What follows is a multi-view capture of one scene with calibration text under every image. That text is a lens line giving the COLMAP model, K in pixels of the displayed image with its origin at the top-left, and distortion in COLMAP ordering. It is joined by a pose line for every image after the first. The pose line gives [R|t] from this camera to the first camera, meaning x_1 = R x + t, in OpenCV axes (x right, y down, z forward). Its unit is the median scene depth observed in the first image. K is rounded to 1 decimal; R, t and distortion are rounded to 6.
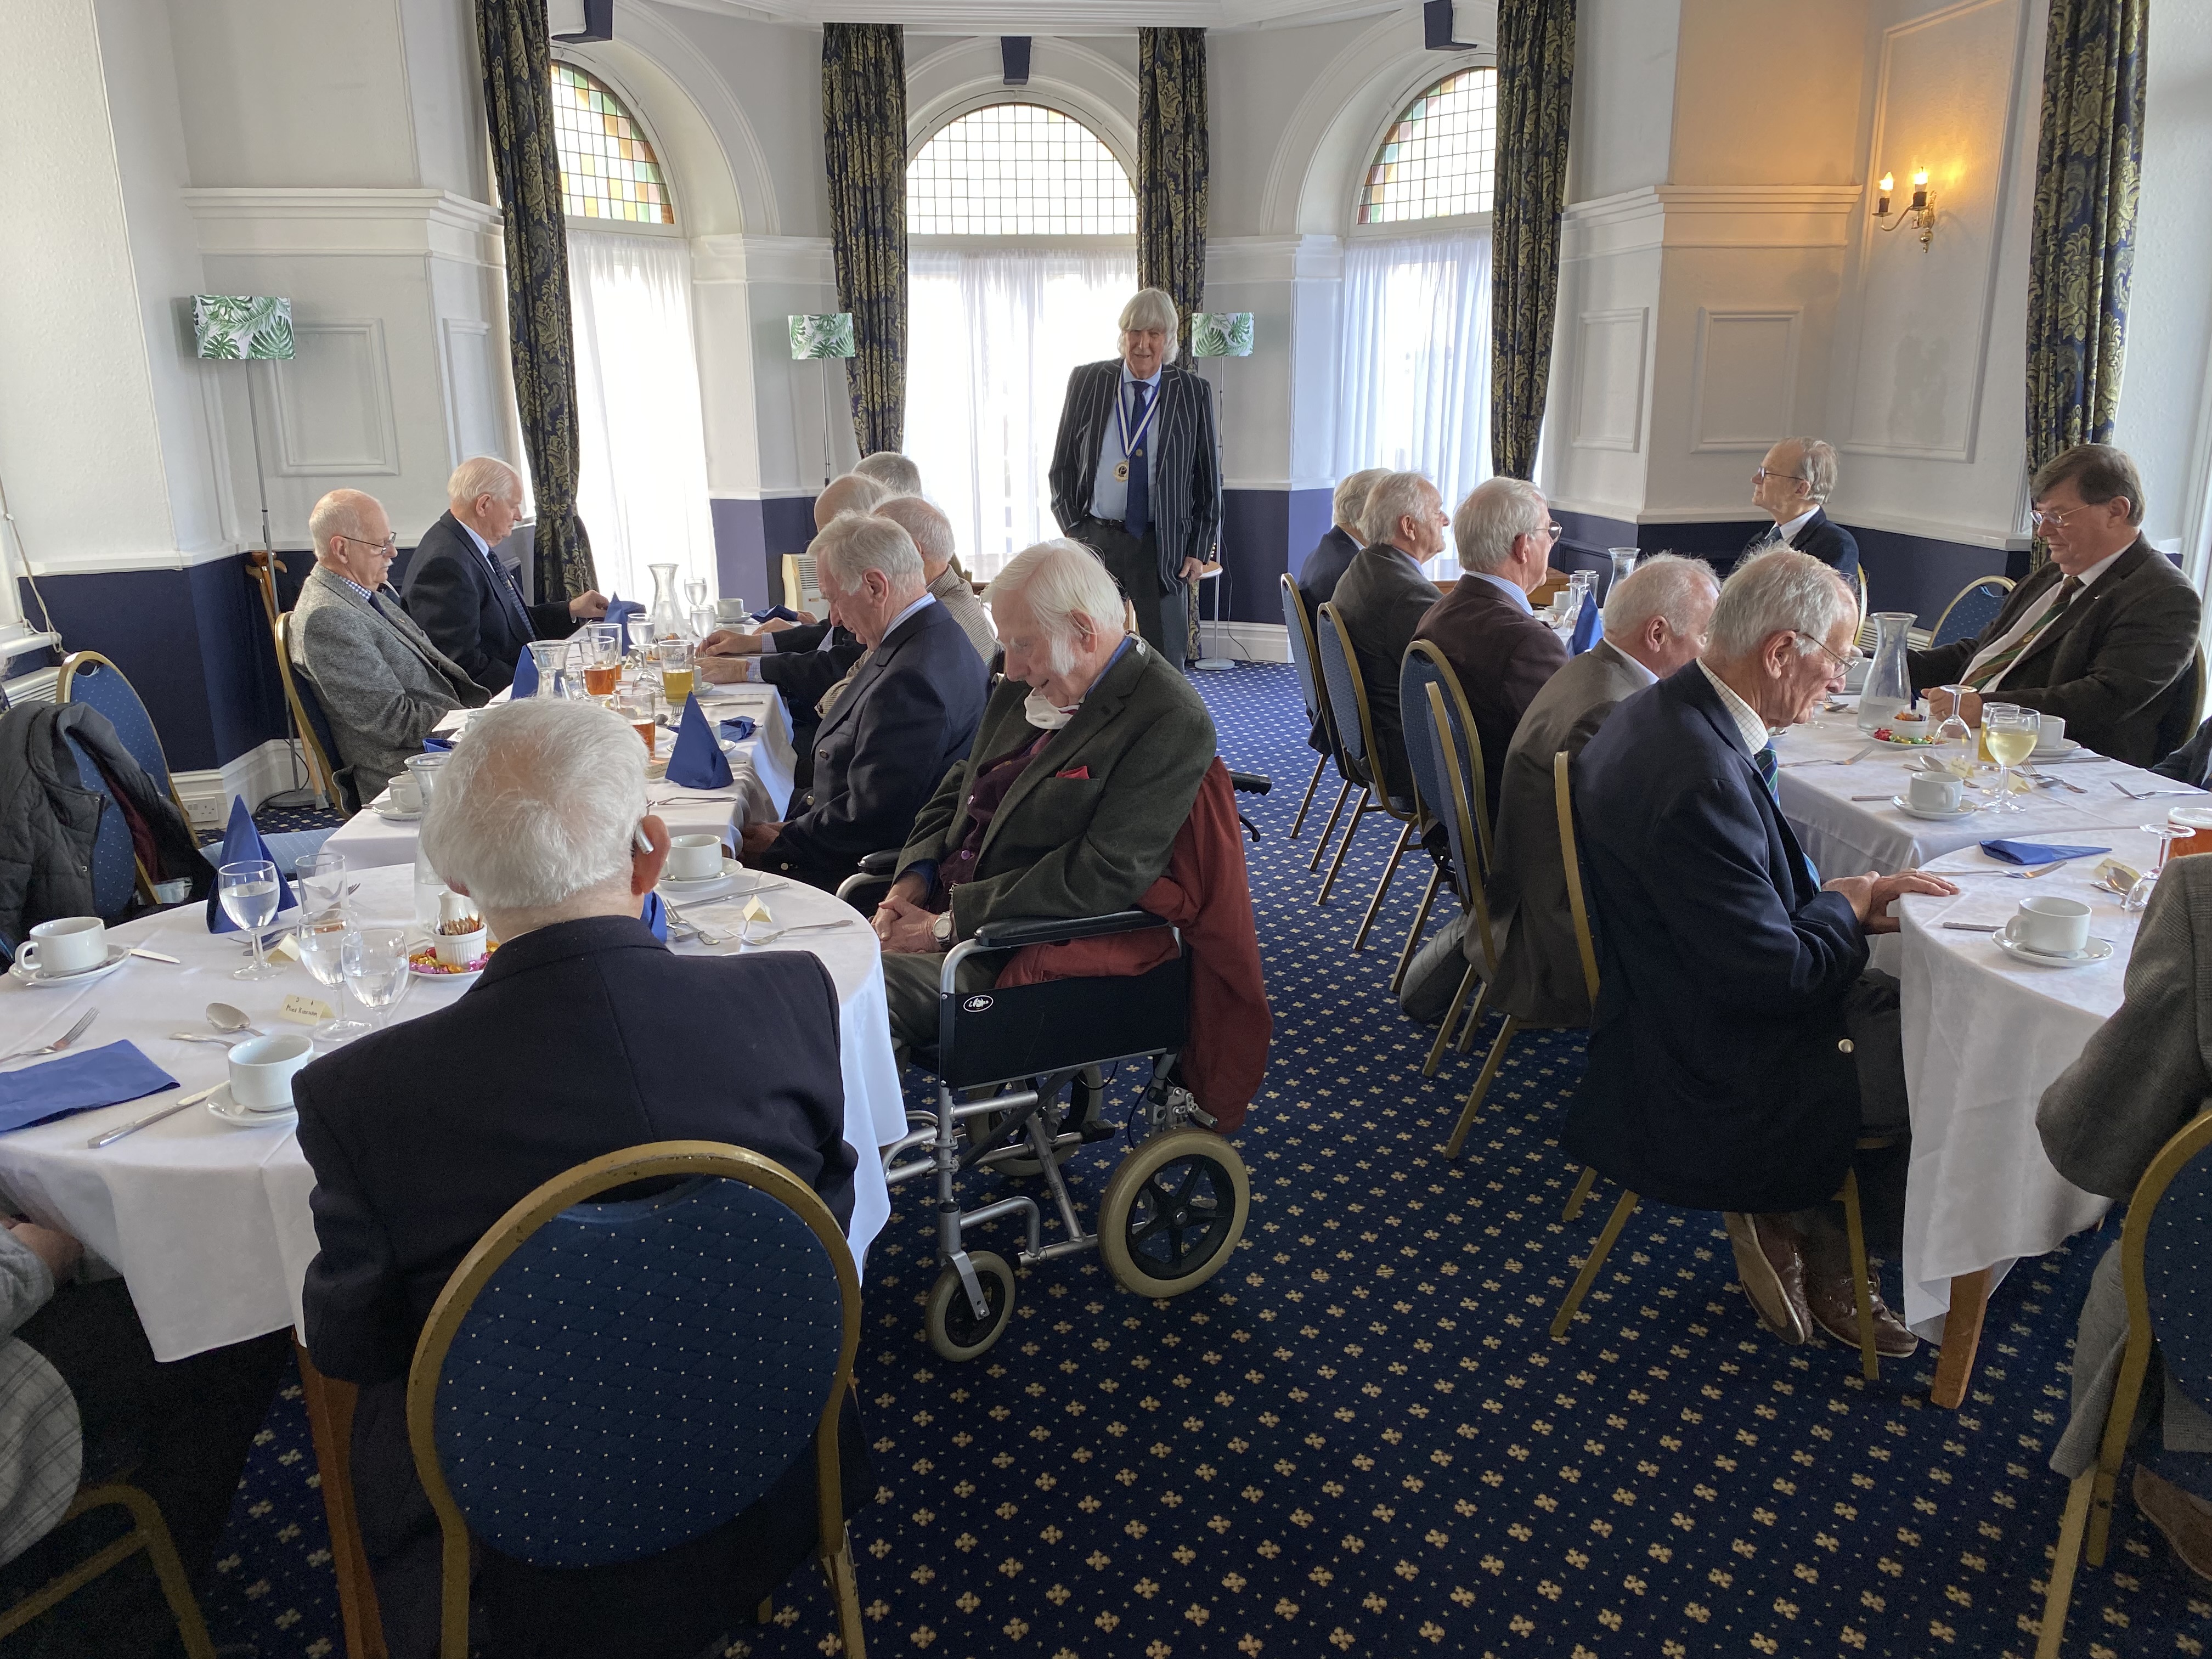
lens RADIAL K [[1719.6, 0, 1091.8], [0, 1719.6, 848.1], [0, 0, 1]] dist [-0.004838, -0.001365]
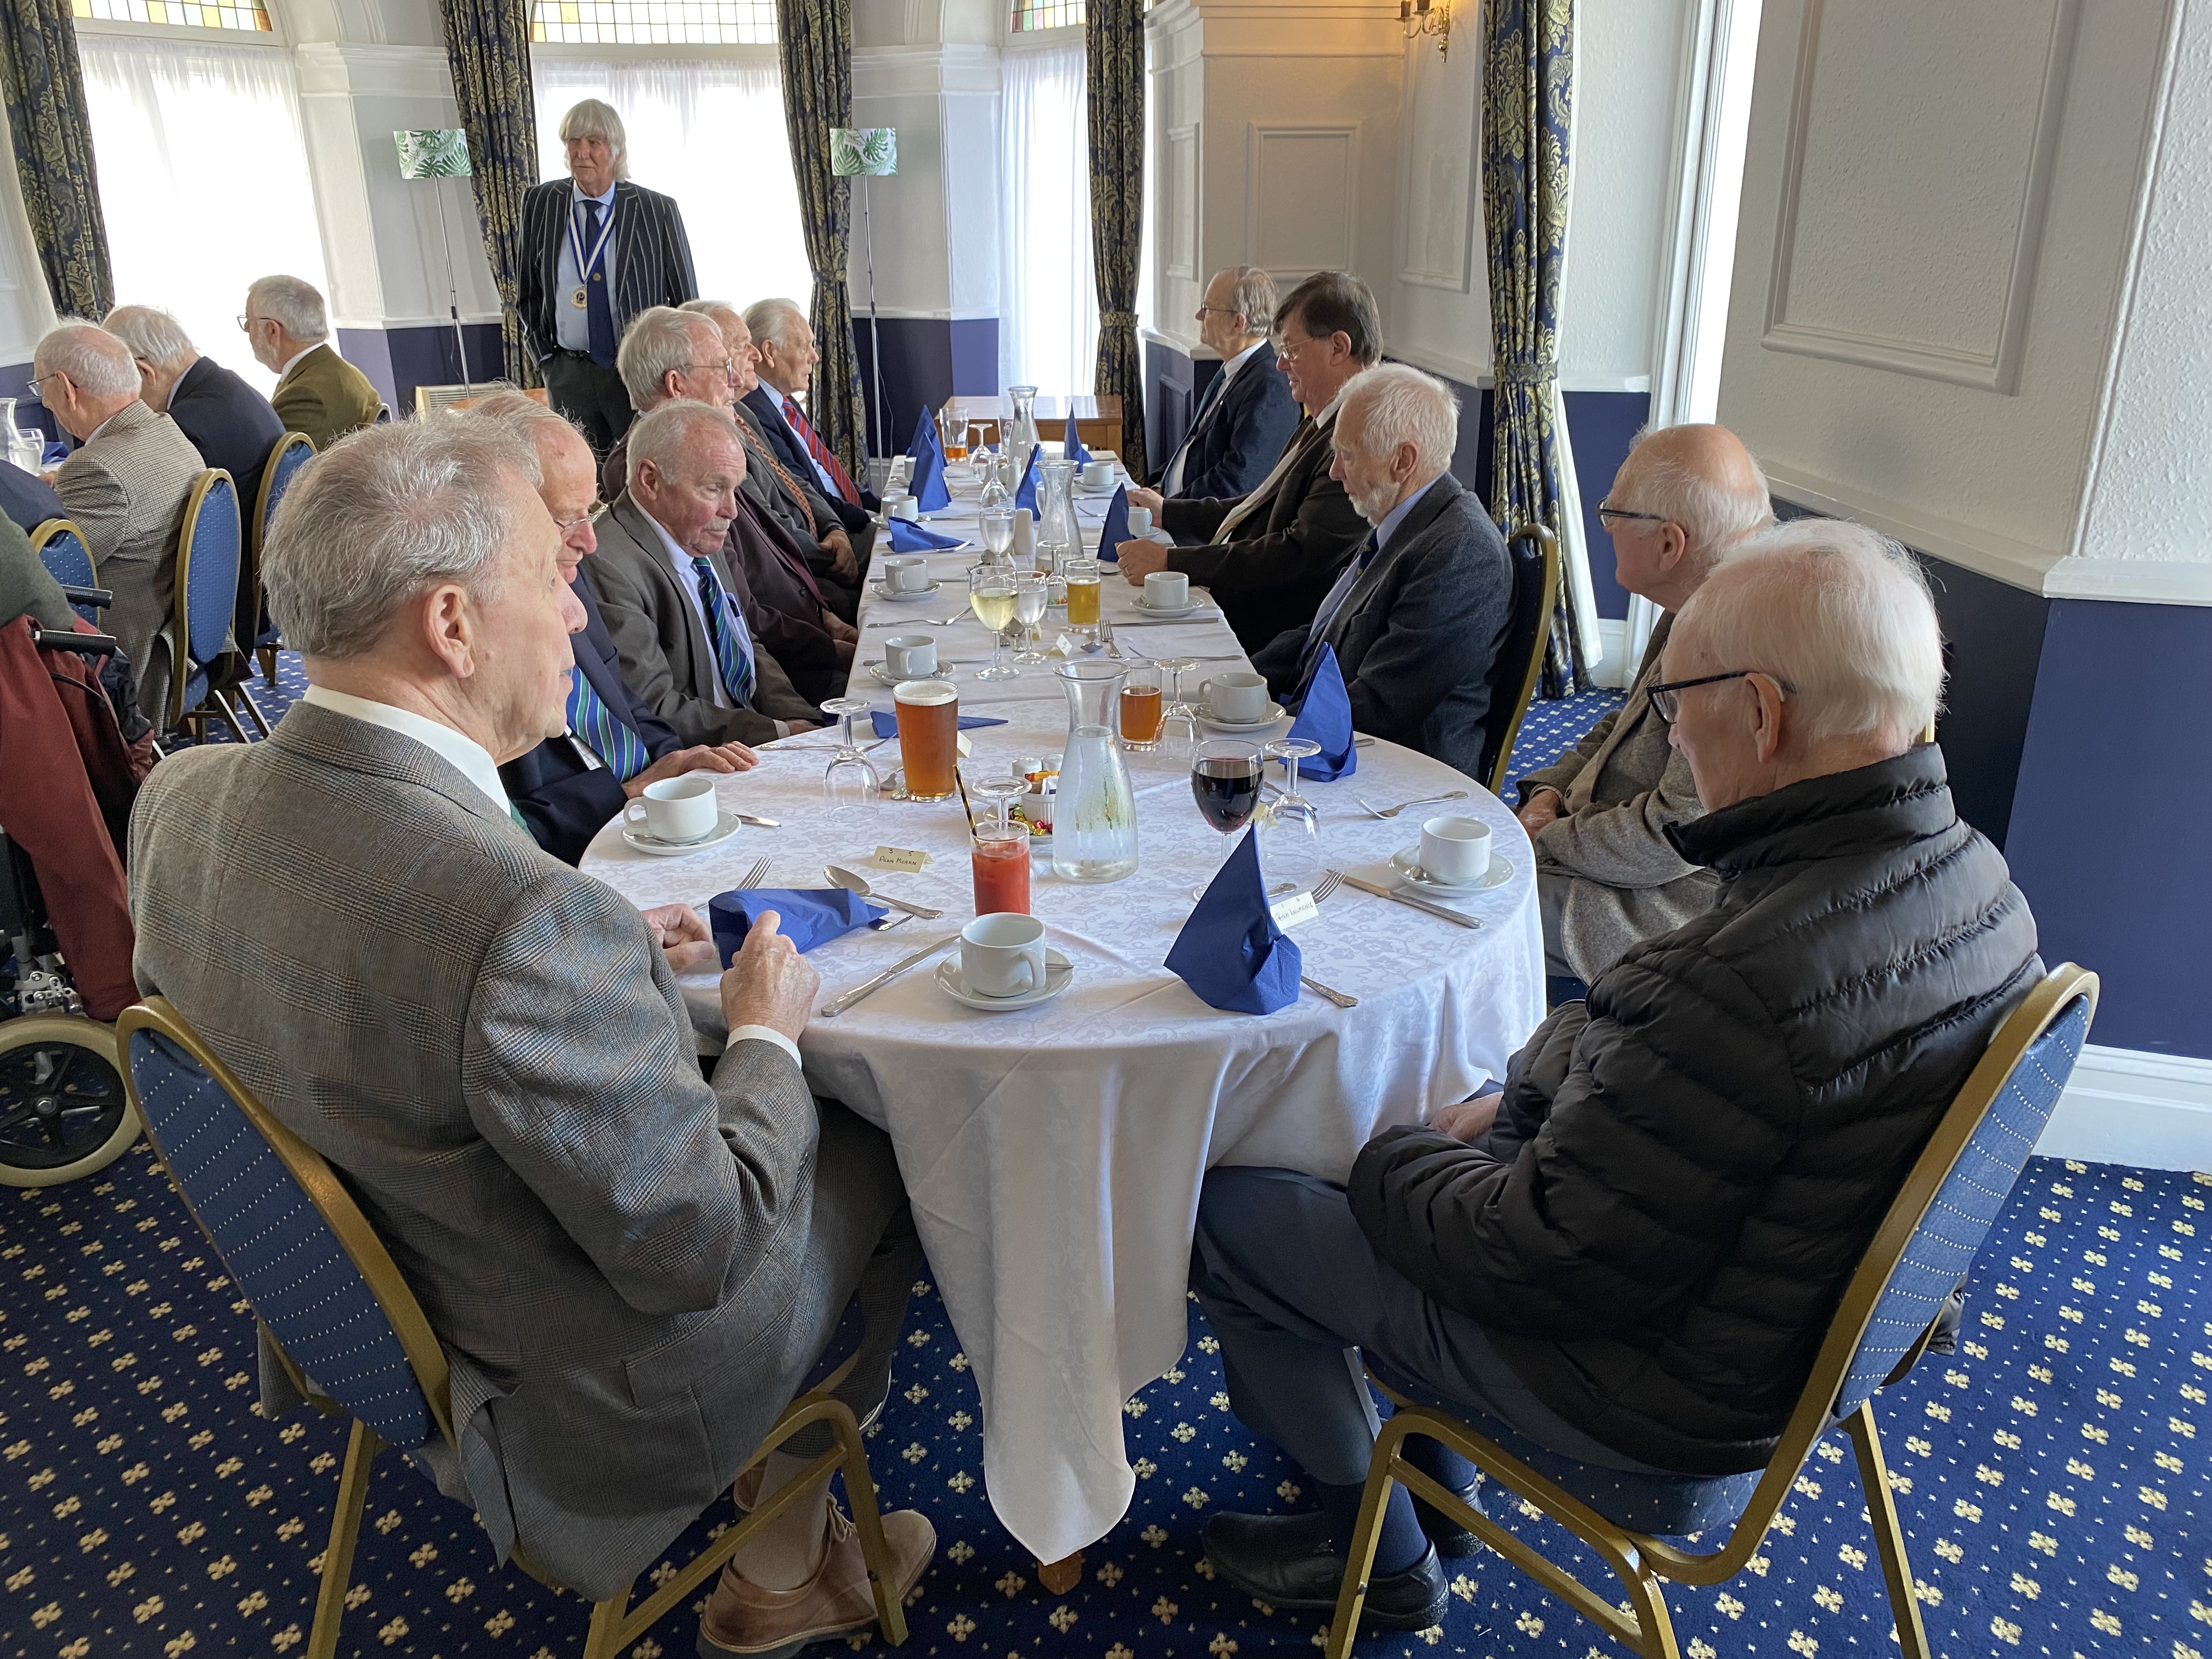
lens RADIAL K [[1719.6, 0, 1120.7], [0, 1719.6, 835.1], [0, 0, 1]] dist [-0.004838, -0.001365]
pose [[0.999968, 0.005028, -0.006200, 0.232001], [-0.004473, 0.996239, 0.086529, -0.006629], [0.006611, -0.086498, 0.996230, 0.025093]]
